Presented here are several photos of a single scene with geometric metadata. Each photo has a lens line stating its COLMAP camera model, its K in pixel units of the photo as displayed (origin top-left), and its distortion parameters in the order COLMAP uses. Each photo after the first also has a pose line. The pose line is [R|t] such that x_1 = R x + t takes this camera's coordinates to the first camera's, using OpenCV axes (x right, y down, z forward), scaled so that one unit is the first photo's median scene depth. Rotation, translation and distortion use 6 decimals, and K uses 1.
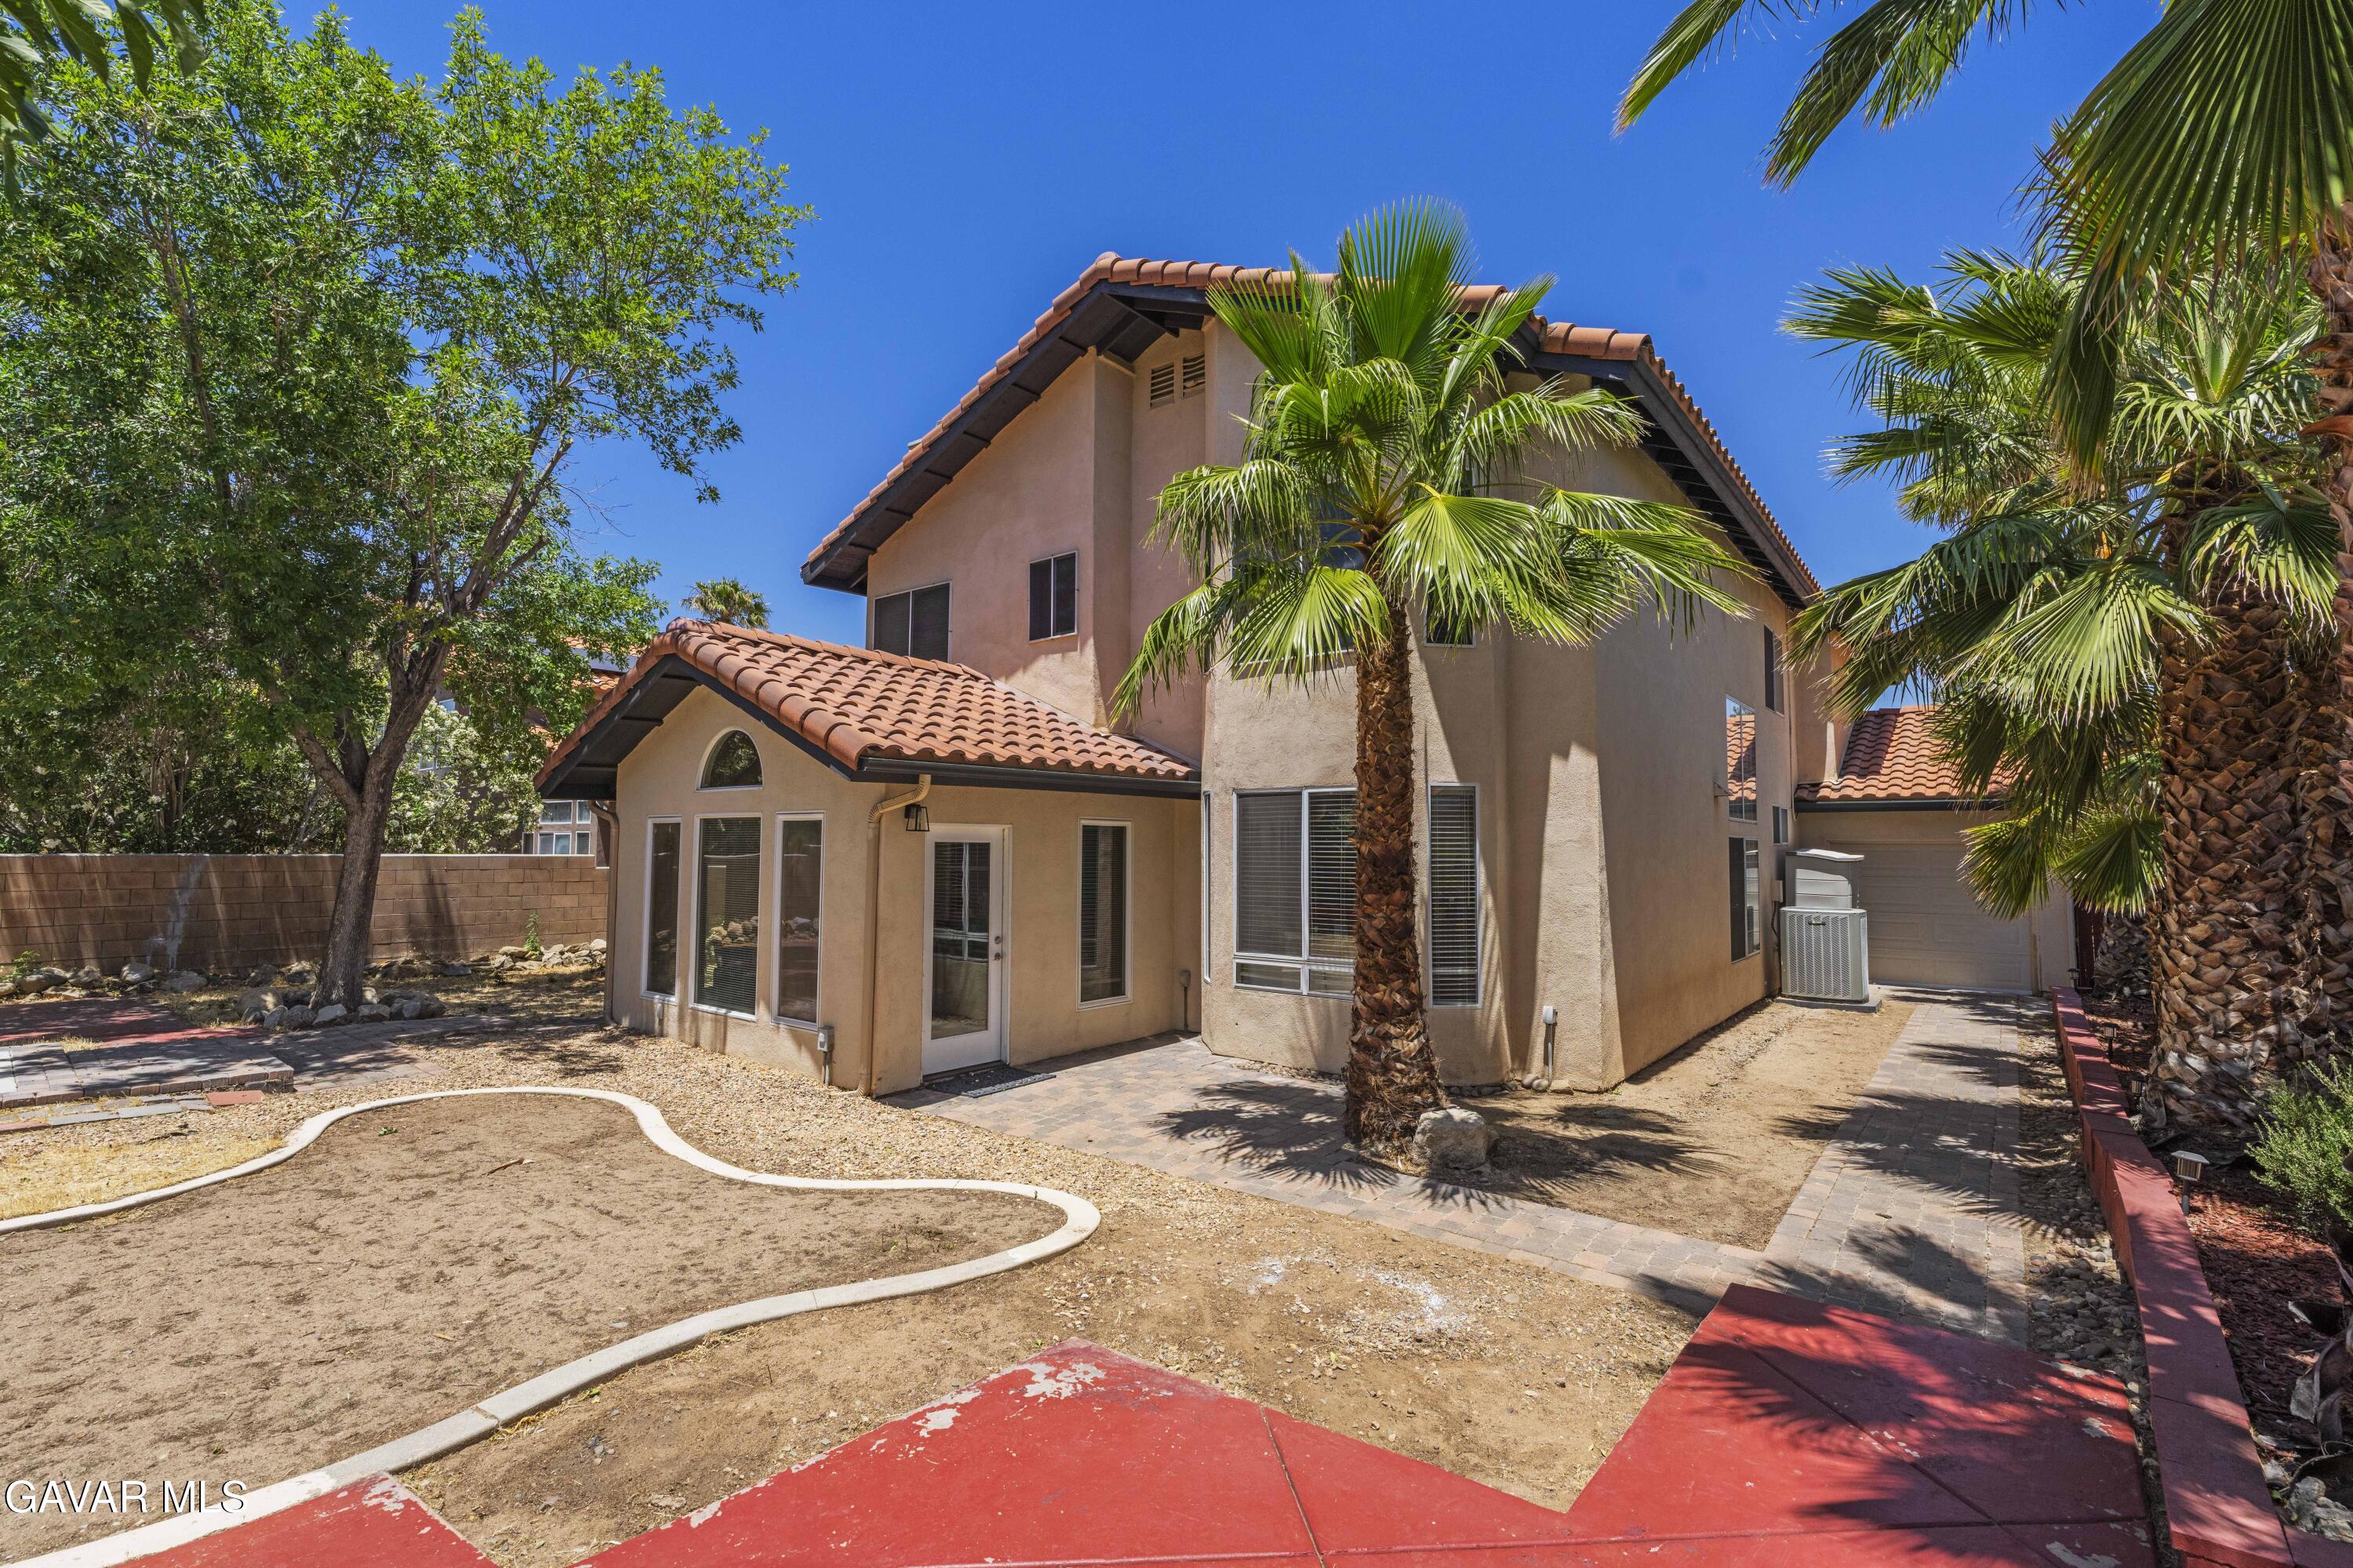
lens RADIAL K [[1050.6, 0, 1176.5], [0, 1050.6, 784.0], [0, 0, 1]] dist [-0.003707, 0.000966]
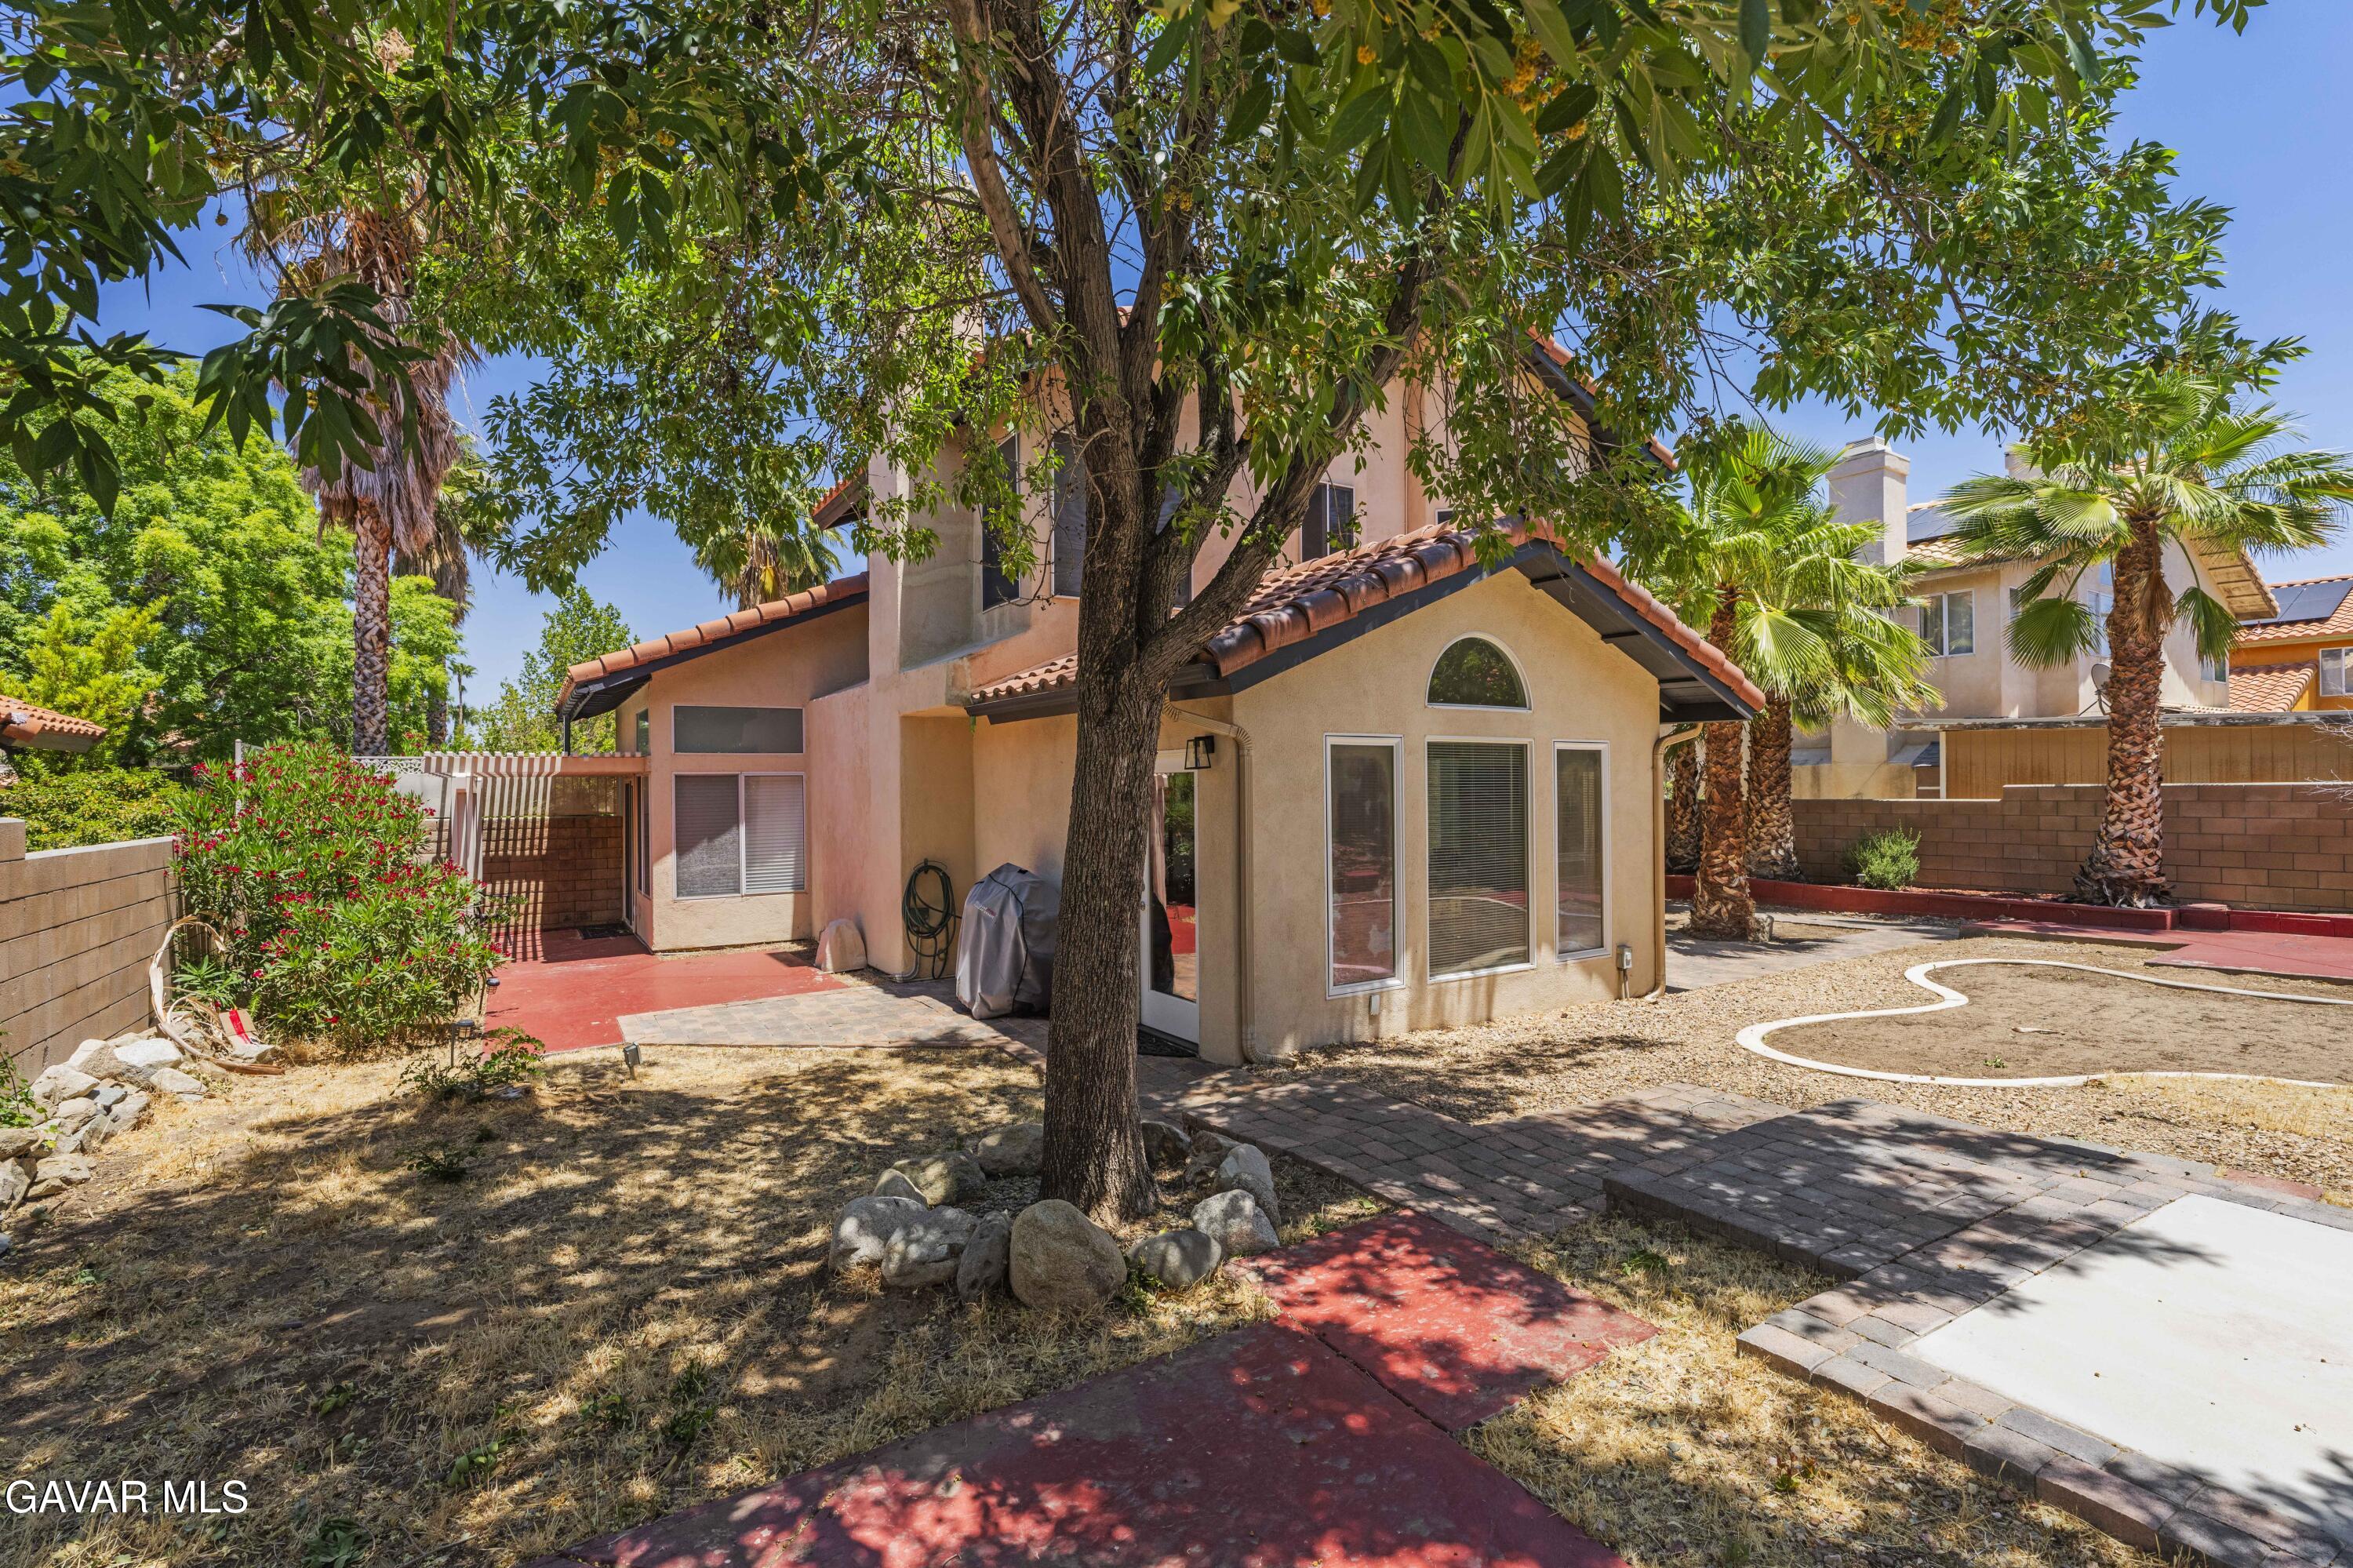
lens RADIAL K [[1044.3, 0, 1182.2], [0, 1044.3, 784.3], [0, 0, 1]] dist [-0.003309, -0.000243]
pose [[0.327623, -0.004973, 0.944796, -1.898669], [-0.045232, 0.998757, 0.020942, 0.087115], [-0.943725, -0.049596, 0.326991, 1.404707]]
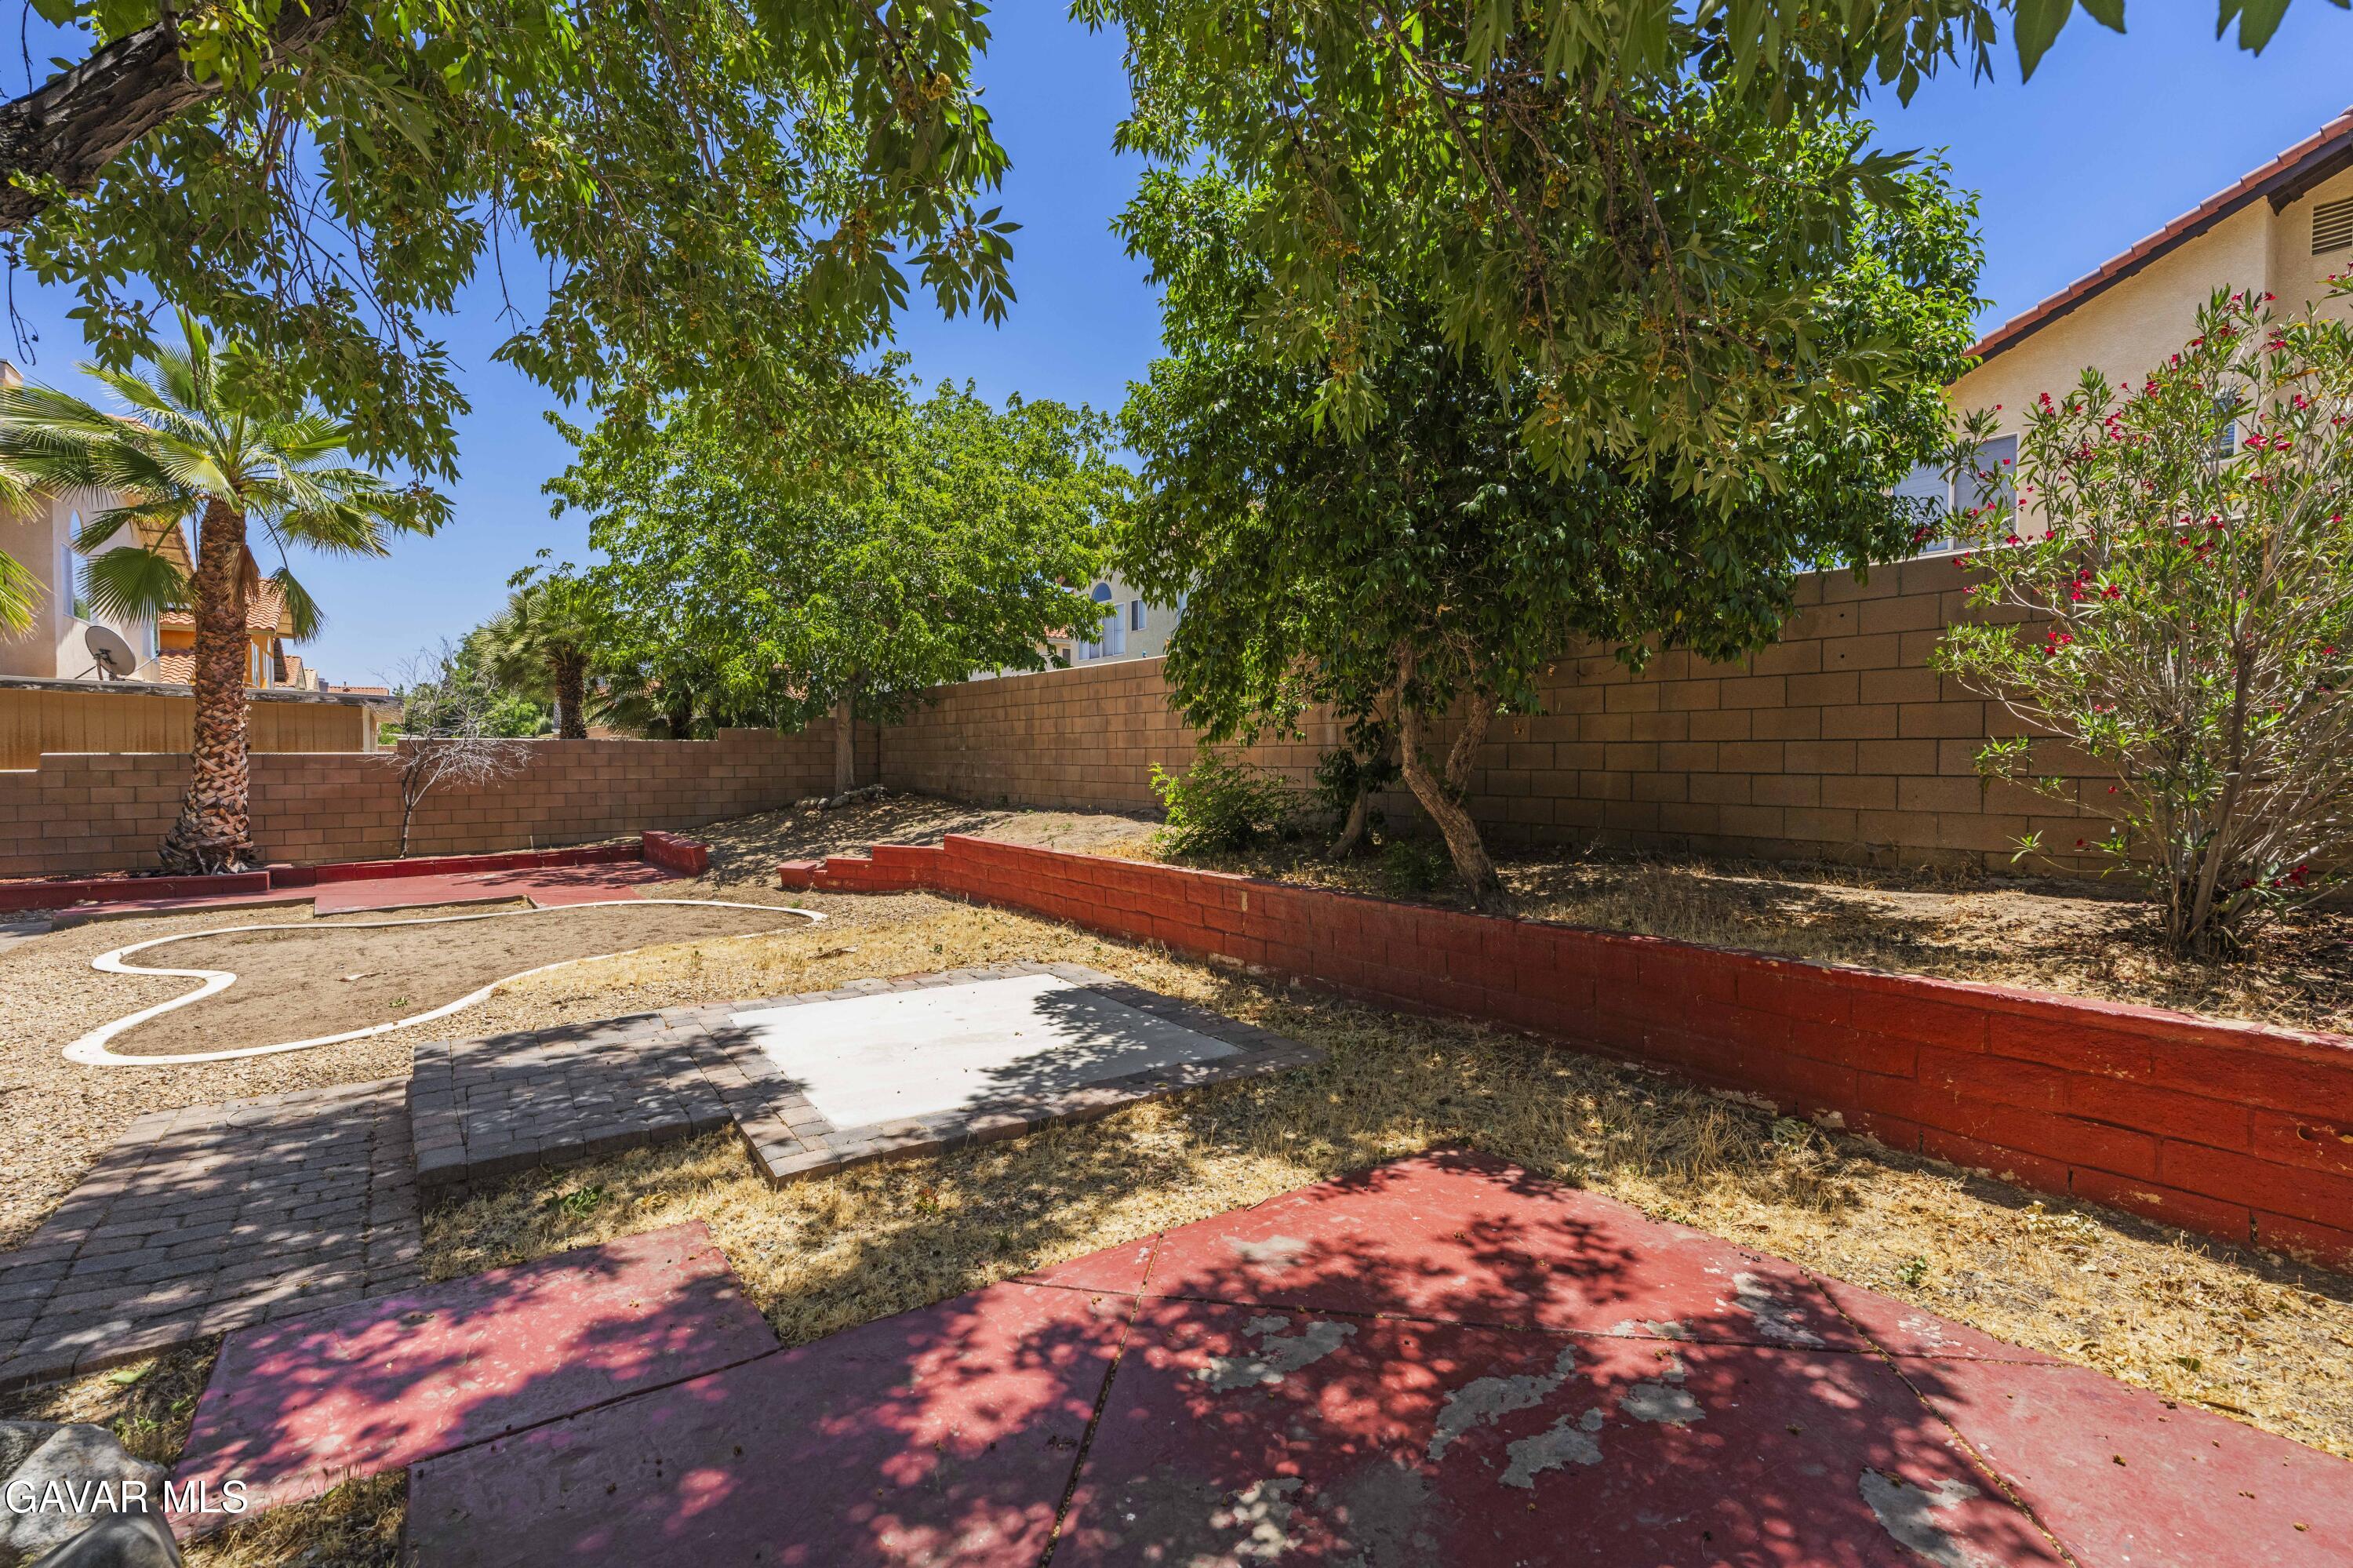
lens RADIAL K [[1044.3, 0, 1182.2], [0, 1044.3, 784.3], [0, 0, 1]] dist [-0.003309, -0.000243]
pose [[-0.964788, -0.007009, 0.262935, -1.740635], [-0.015831, 0.999380, -0.031449, 0.140580], [-0.262551, -0.034505, -0.964301, 1.770428]]
